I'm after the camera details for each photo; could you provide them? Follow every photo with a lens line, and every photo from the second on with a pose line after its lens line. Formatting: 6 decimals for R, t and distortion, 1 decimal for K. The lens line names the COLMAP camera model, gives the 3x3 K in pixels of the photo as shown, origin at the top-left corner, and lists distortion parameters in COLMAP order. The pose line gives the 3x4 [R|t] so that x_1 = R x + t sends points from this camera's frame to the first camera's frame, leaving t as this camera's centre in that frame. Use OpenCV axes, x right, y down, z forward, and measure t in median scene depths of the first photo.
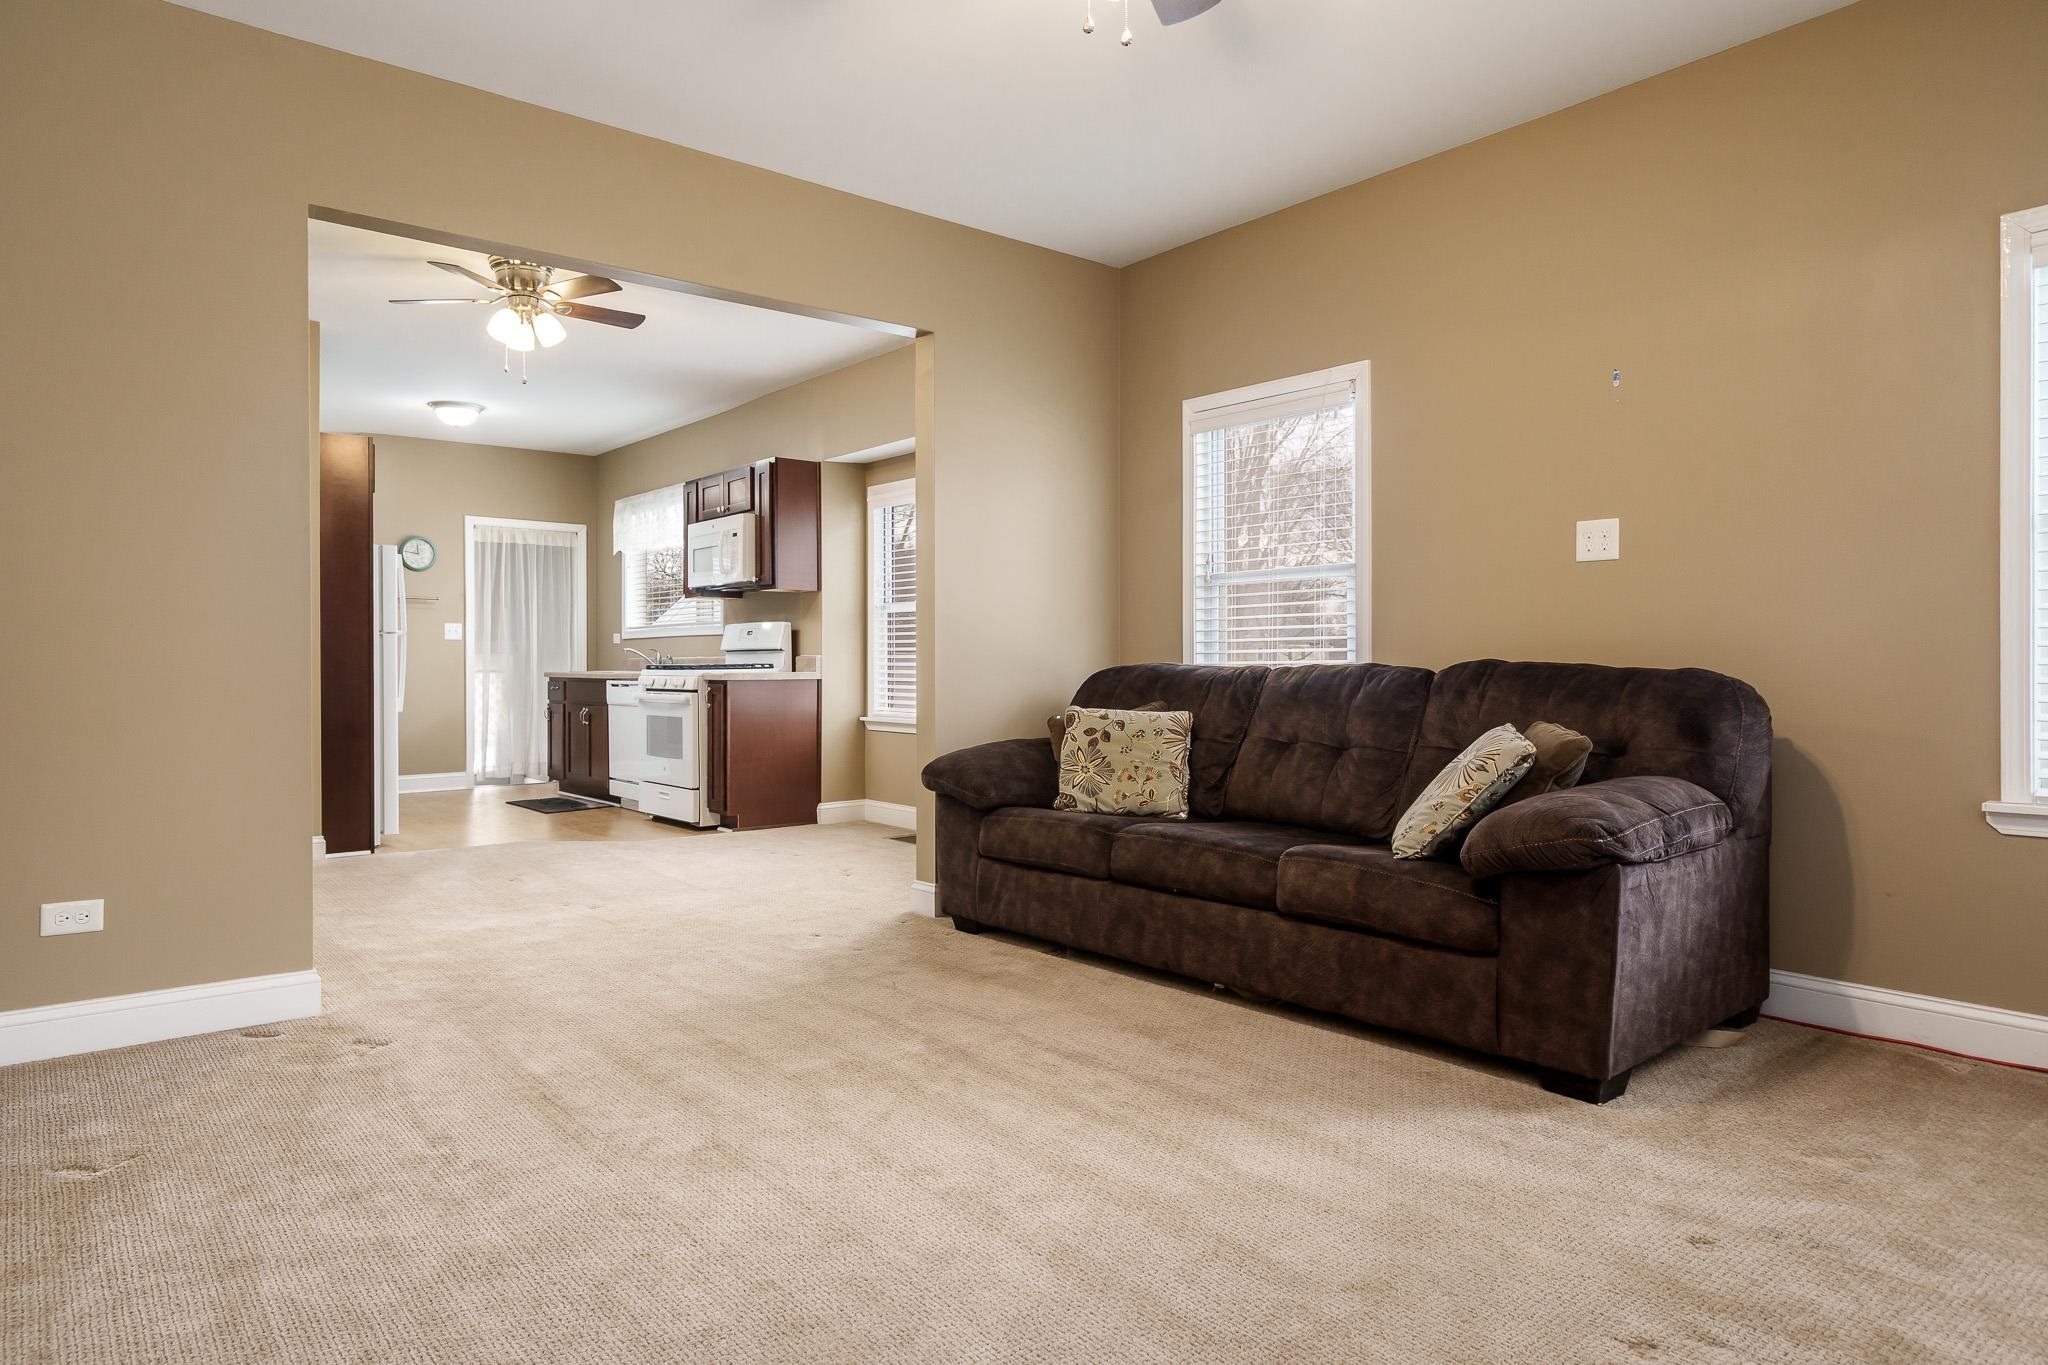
lens RADIAL K [[1207.2, 0, 987.8], [0, 1207.2, 661.0], [0, 0, 1]] dist [0.003655, 0.000117]
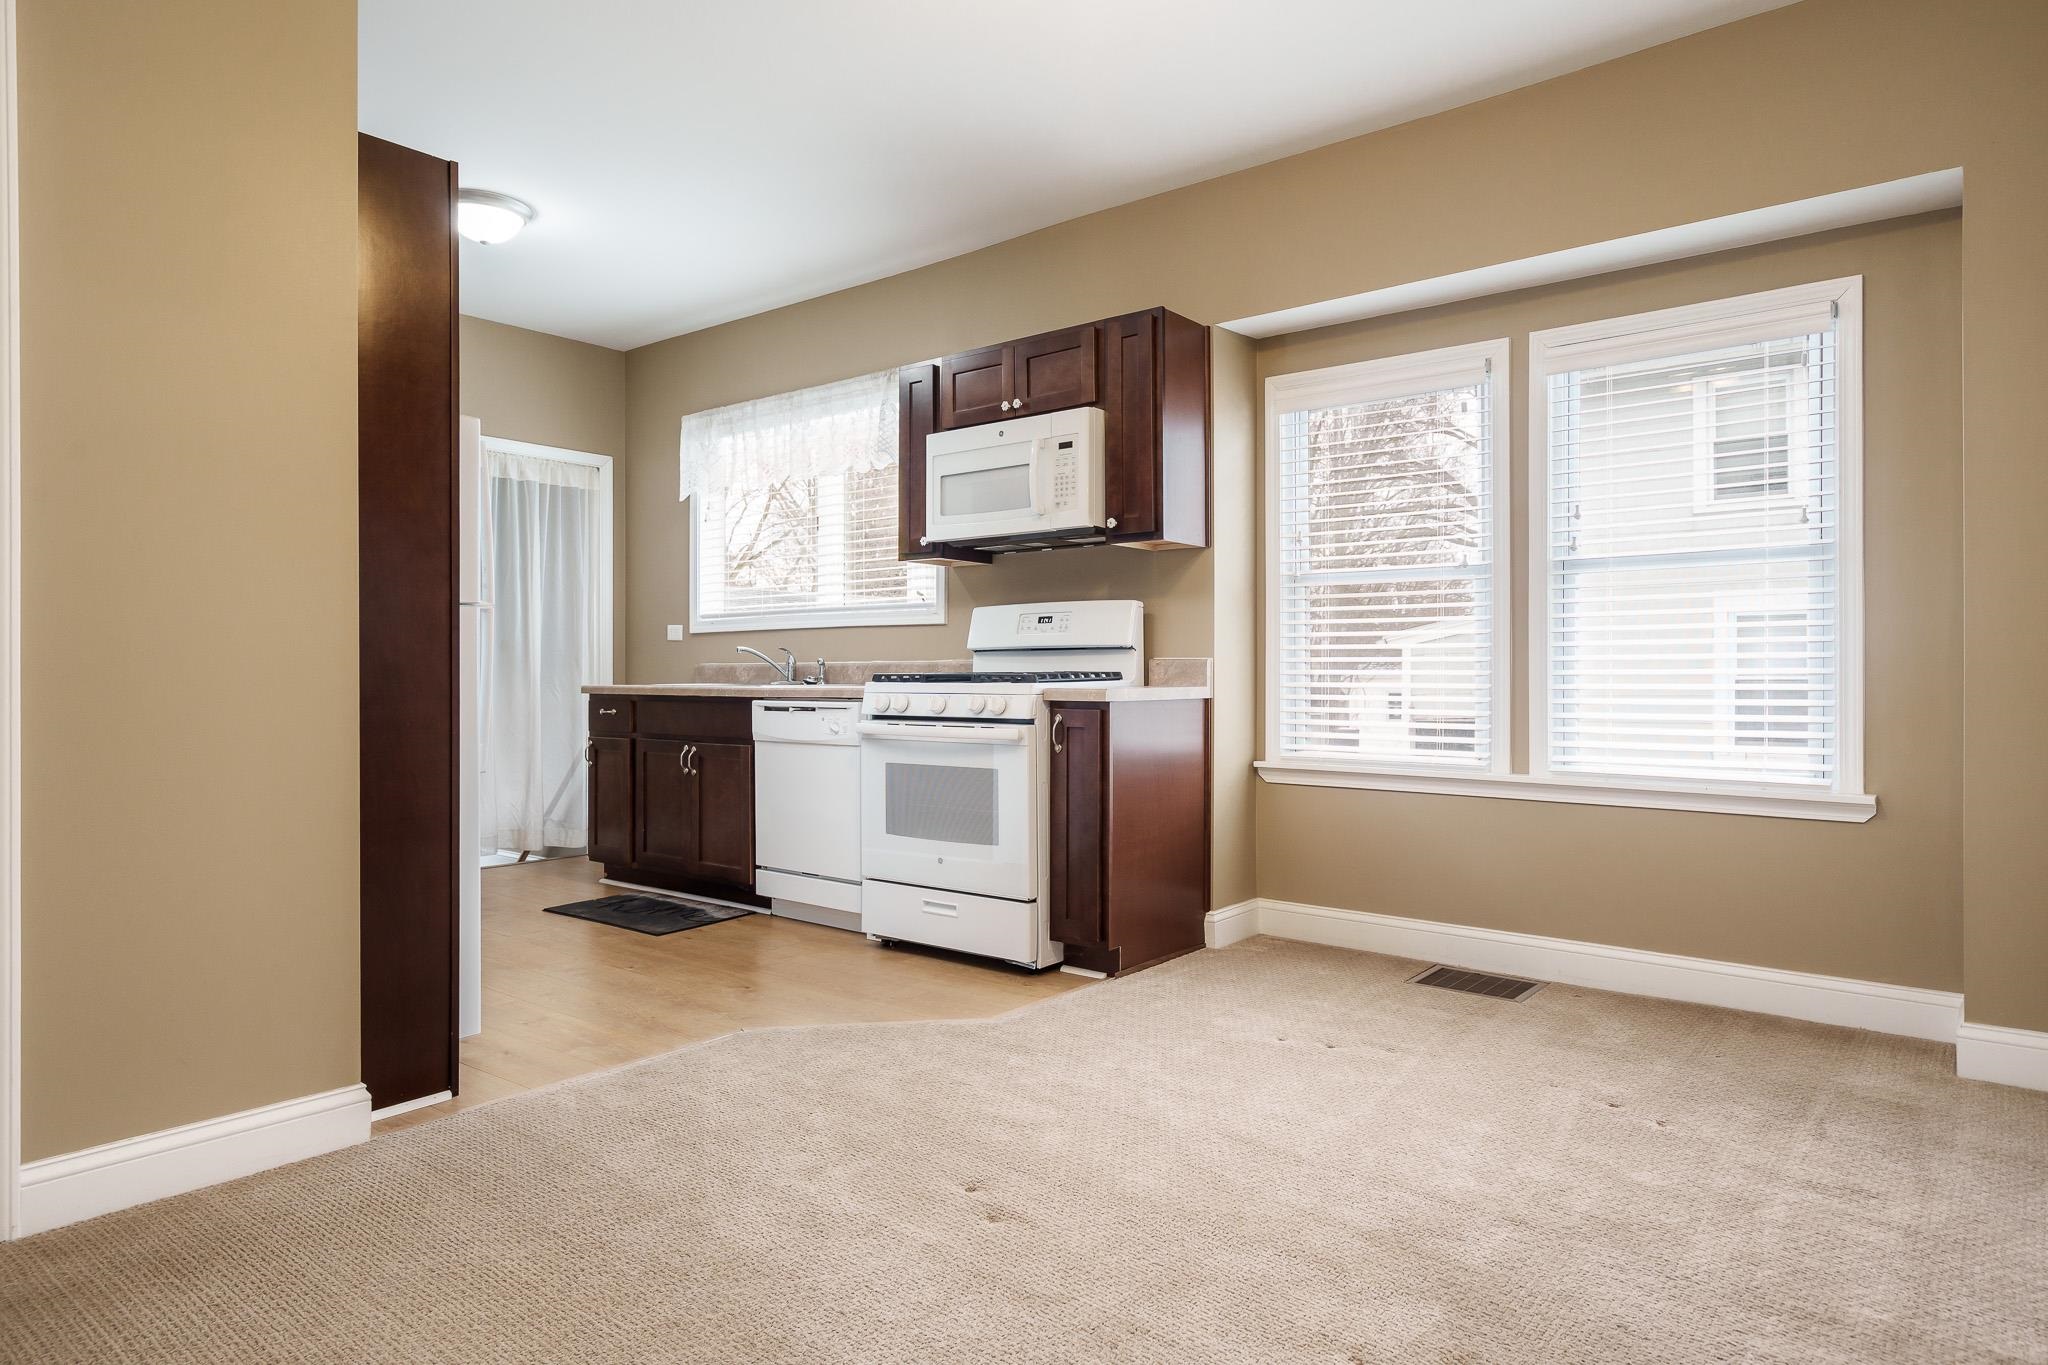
lens RADIAL K [[1205.3, 0, 1040.0], [0, 1205.3, 658.7], [0, 0, 1]] dist [0.015185, 0.000651]
pose [[0.977462, 0.002885, 0.211091, -0.320174], [-0.000985, 0.999958, -0.009103, 0.001239], [-0.211109, 0.008690, 0.977424, 0.420338]]
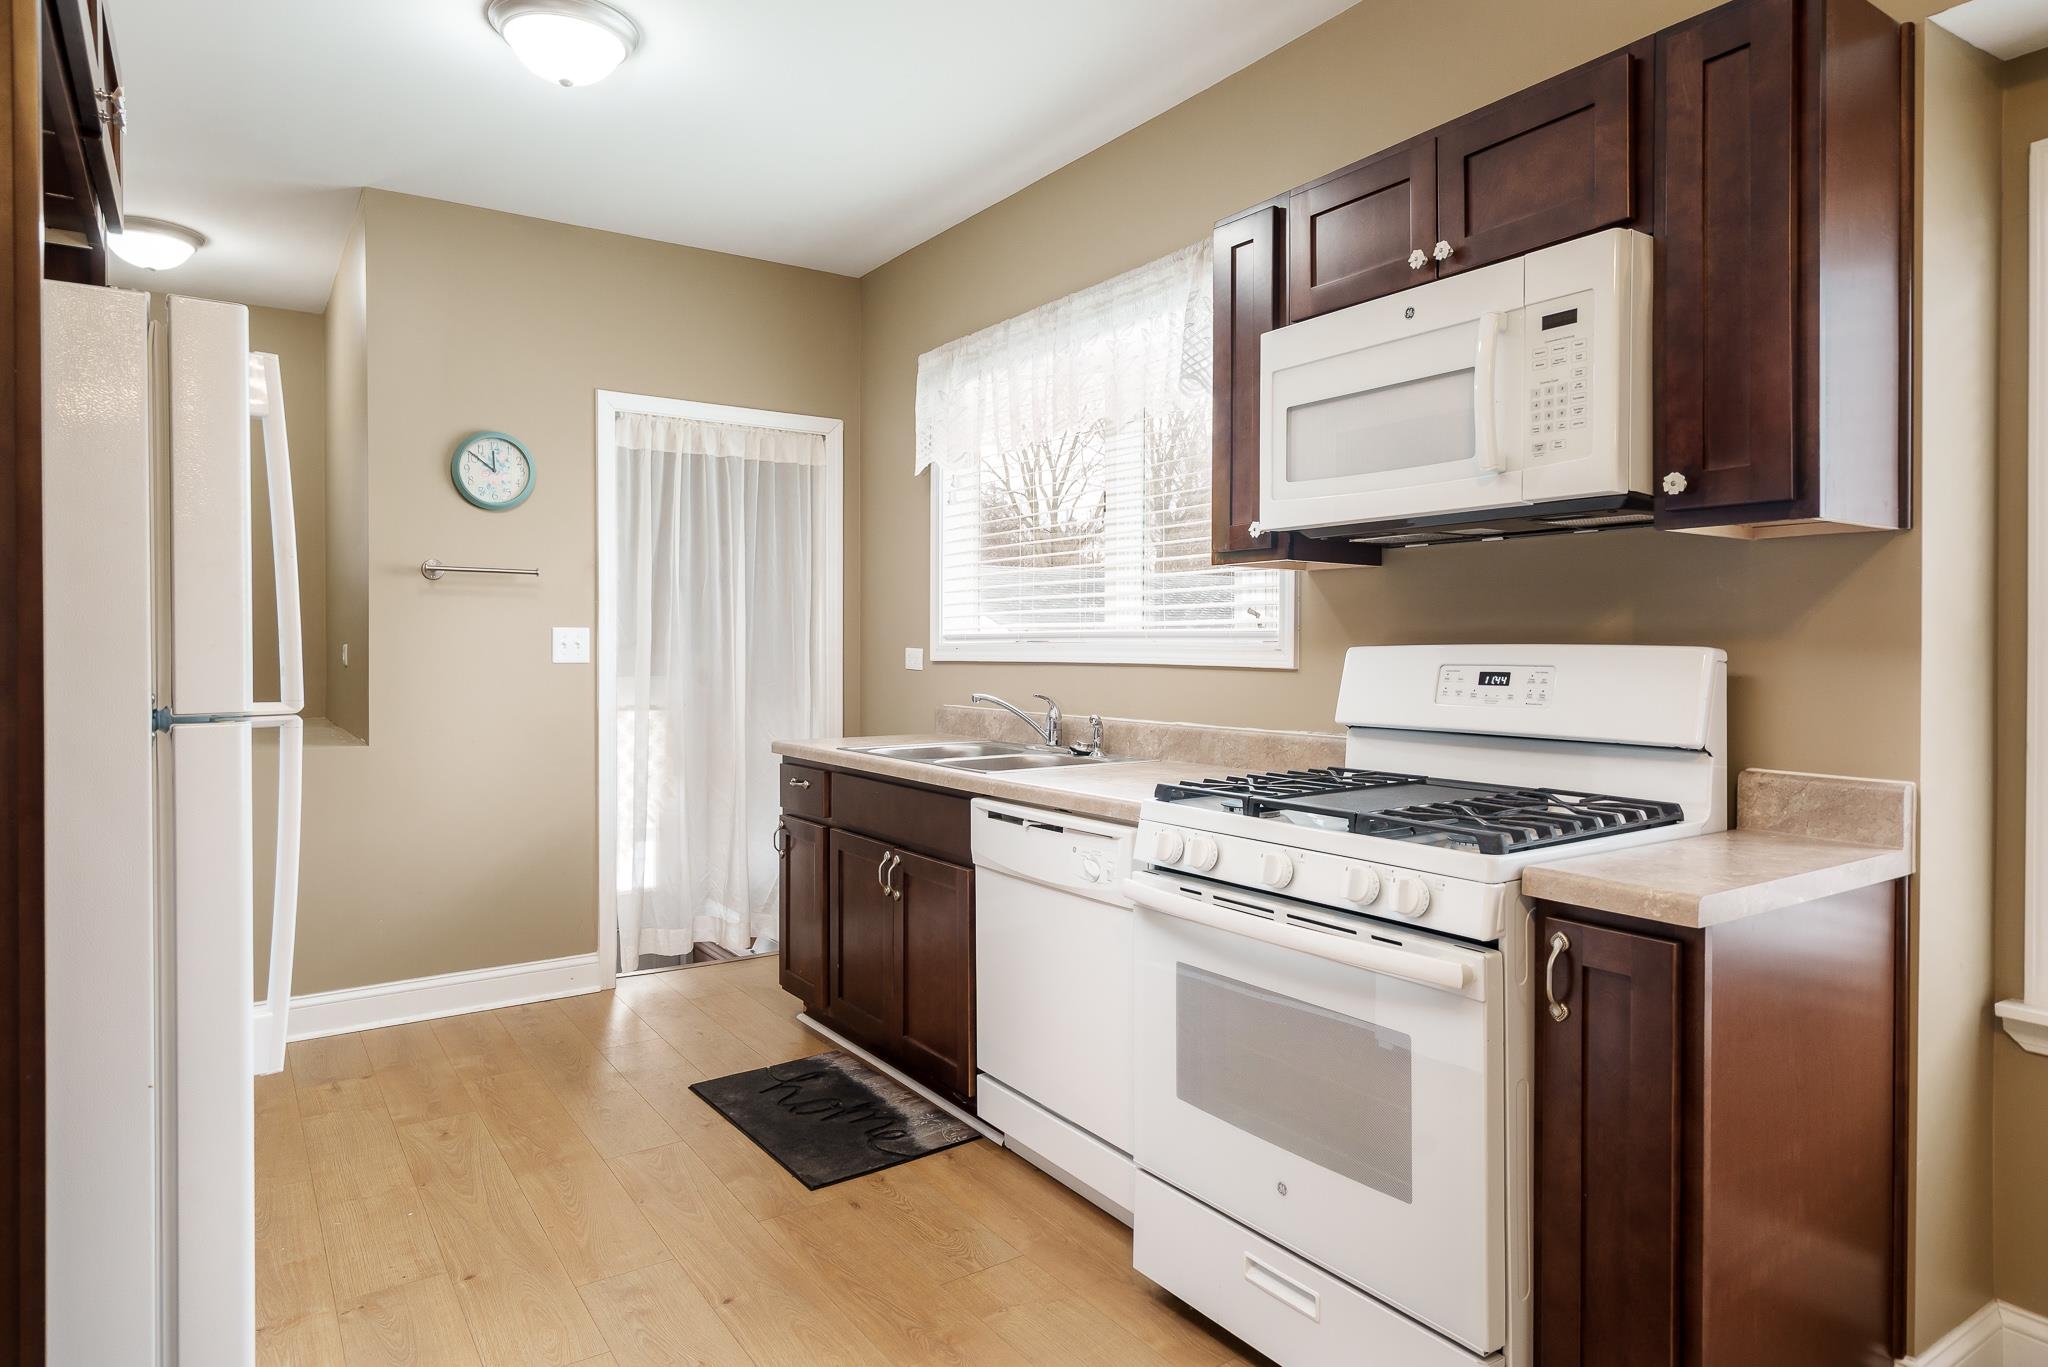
lens RADIAL K [[1219.5, 0, 1027.4], [0, 1219.5, 649.9], [0, 0, 1]] dist [0.003149, 0.000756]
pose [[0.996452, 0.003373, -0.084095, -0.284228], [-0.002837, 0.999975, 0.006485, -0.031624], [0.084115, -0.006224, 0.996437, 0.679556]]
